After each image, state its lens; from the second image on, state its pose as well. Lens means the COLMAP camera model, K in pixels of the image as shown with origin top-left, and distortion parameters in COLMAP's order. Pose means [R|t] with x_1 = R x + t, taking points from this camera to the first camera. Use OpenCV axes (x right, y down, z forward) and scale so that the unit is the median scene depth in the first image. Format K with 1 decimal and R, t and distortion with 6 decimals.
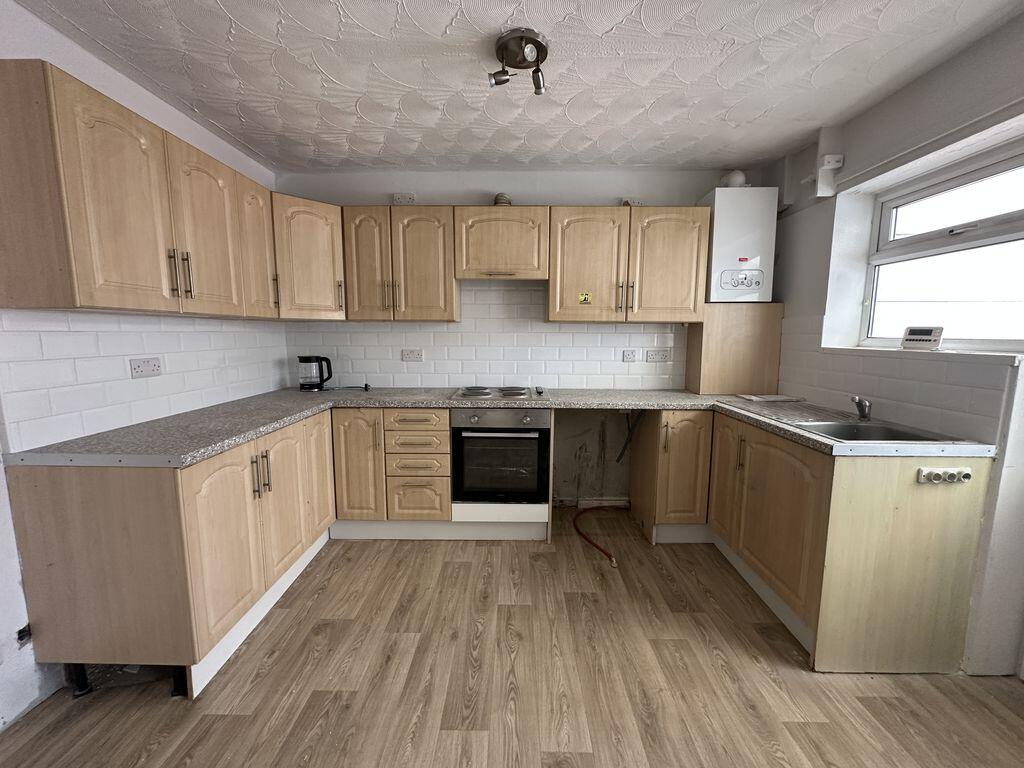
lens RADIAL K [[409.2, 0, 509.4], [0, 409.2, 384.3], [0, 0, 1]] dist [-0.004417, 0.001028]
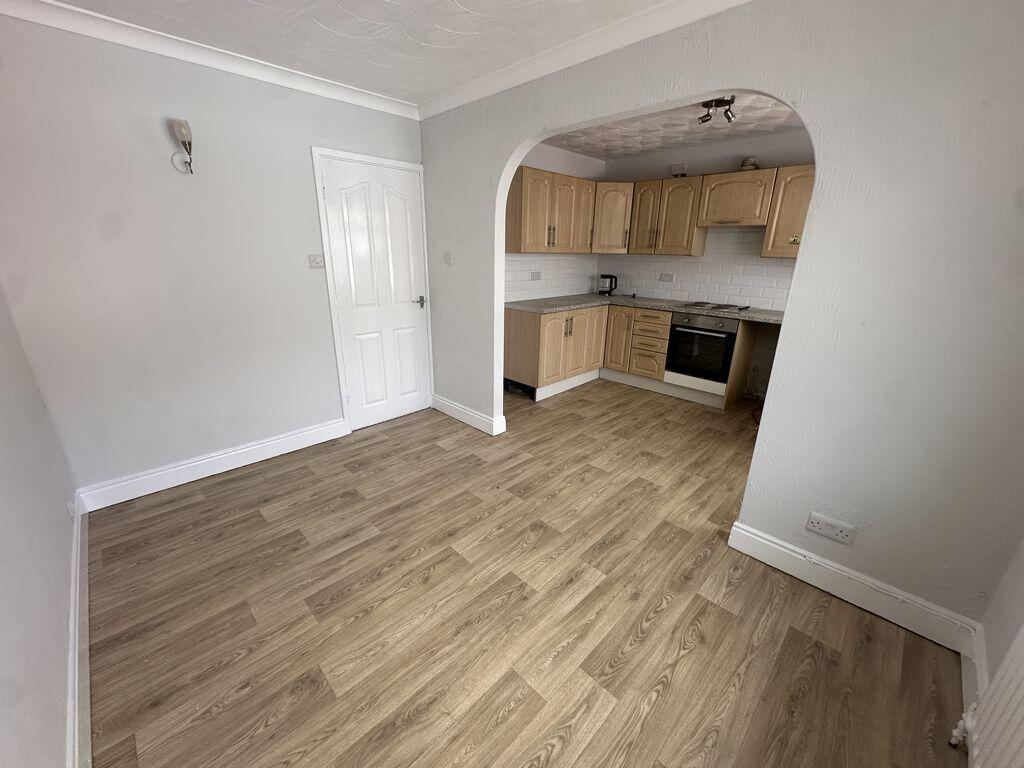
lens RADIAL K [[409.2, 0, 513.4], [0, 409.2, 387.0], [0, 0, 1]] dist [-0.004417, 0.001028]
pose [[0.719399, 0.230375, -0.655280, 0.532428], [-0.099639, 0.967867, 0.230881, 0.035001], [0.687413, -0.100804, 0.719237, -0.637178]]
